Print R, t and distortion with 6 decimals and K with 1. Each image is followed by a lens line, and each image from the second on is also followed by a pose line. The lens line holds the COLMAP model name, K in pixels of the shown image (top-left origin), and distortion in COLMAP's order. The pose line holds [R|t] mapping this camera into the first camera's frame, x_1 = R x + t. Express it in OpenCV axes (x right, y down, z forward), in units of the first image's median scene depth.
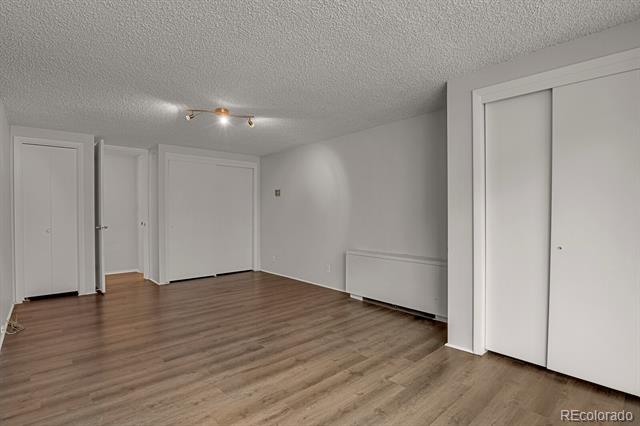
lens RADIAL K [[313.3, 0, 319.8], [0, 313.3, 215.4], [0, 0, 1]] dist [-0.024613, -0.002976]
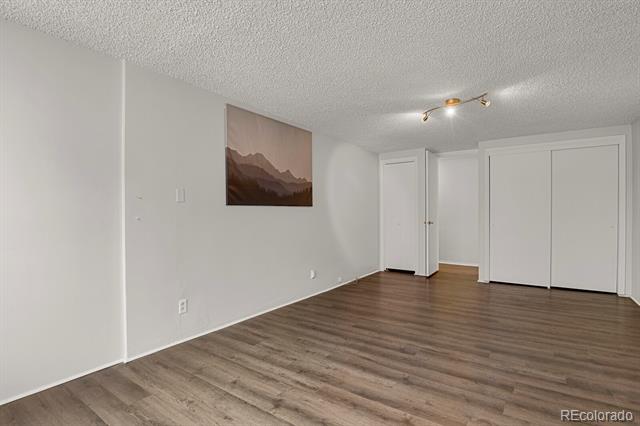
lens RADIAL K [[313.3, 0, 324.1], [0, 313.3, 215.0], [0, 0, 1]] dist [-0.024613, -0.002976]
pose [[0.232797, 0.009079, -0.972483, 0.611537], [-0.002256, 0.999959, 0.008795, -0.002329], [0.972523, 0.000146, 0.232808, 0.486547]]
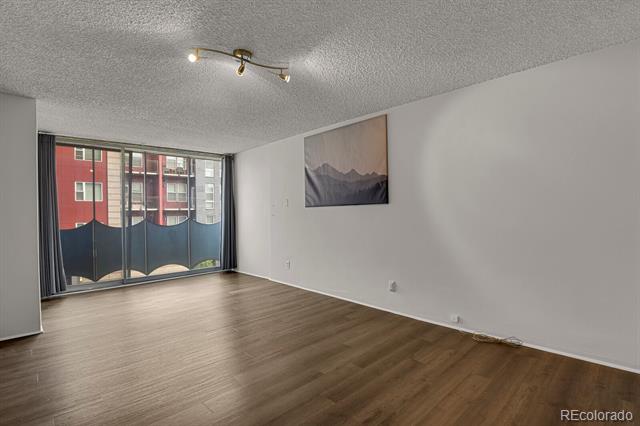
lens RADIAL K [[313.3, 0, 318.4], [0, 313.3, 212.3], [0, 0, 1]] dist [-0.024613, -0.002976]
pose [[-0.999830, 0.015305, -0.010242, -0.594282], [0.015284, 0.999881, 0.002104, -0.001344], [0.010273, 0.001947, -0.999945, 2.044588]]
